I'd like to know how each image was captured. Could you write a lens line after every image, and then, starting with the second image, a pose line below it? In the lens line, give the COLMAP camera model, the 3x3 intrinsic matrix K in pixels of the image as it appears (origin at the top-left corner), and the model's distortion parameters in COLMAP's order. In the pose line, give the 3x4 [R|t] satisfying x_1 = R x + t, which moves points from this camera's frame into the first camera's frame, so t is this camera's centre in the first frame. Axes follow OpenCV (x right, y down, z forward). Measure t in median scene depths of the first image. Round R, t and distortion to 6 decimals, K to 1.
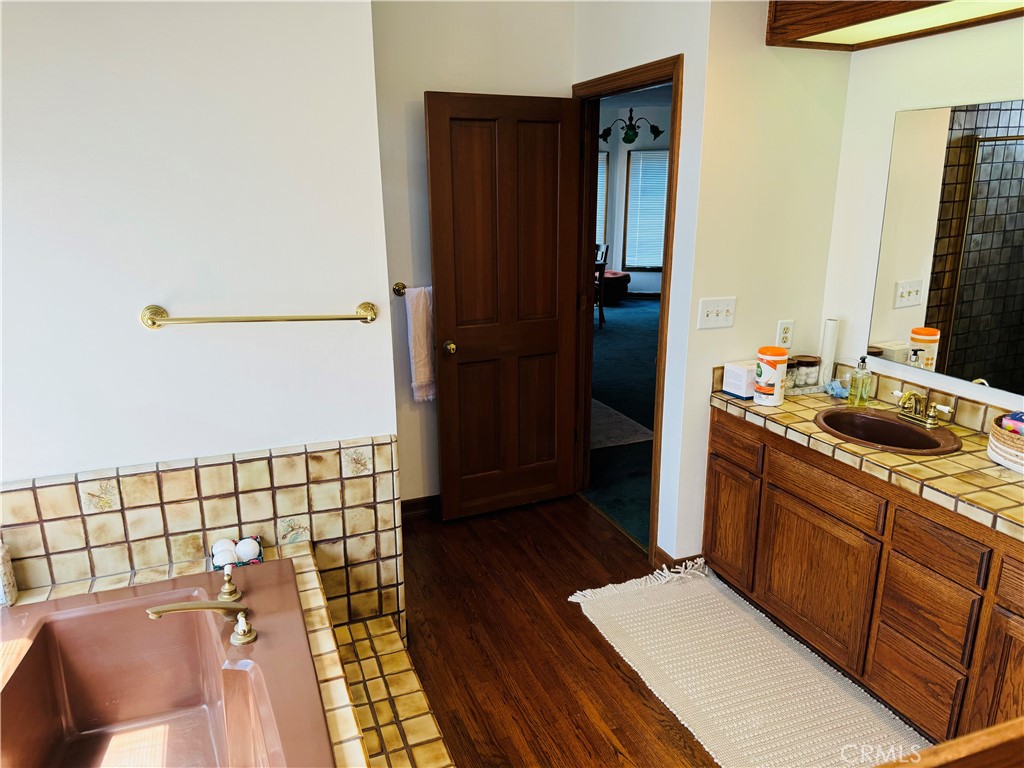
lens RADIAL K [[734.9, 0, 511.2], [0, 734.9, 386.9], [0, 0, 1]] dist [0.032569, -0.010276]
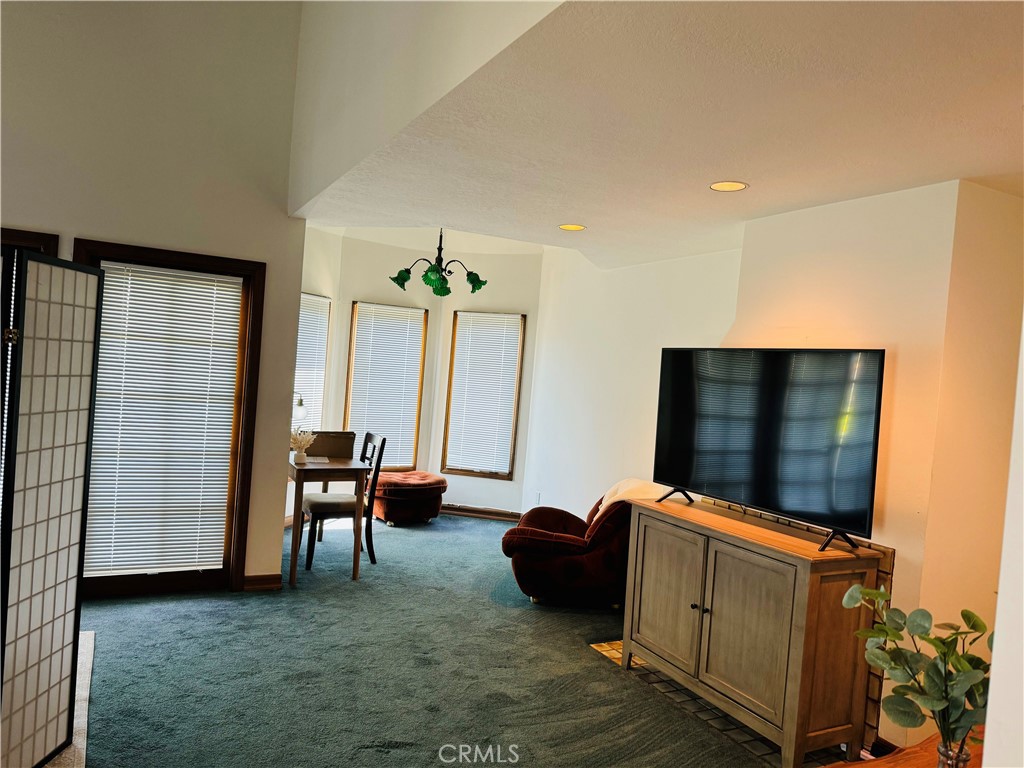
lens RADIAL K [[734.9, 0, 511.5], [0, 734.9, 386.8], [0, 0, 1]] dist [0.032569, -0.010276]
pose [[0.992230, 0.087575, 0.088370, 0.176170], [-0.063951, 0.968284, -0.241528, -0.085610], [-0.106719, 0.234000, 0.966362, 0.352347]]
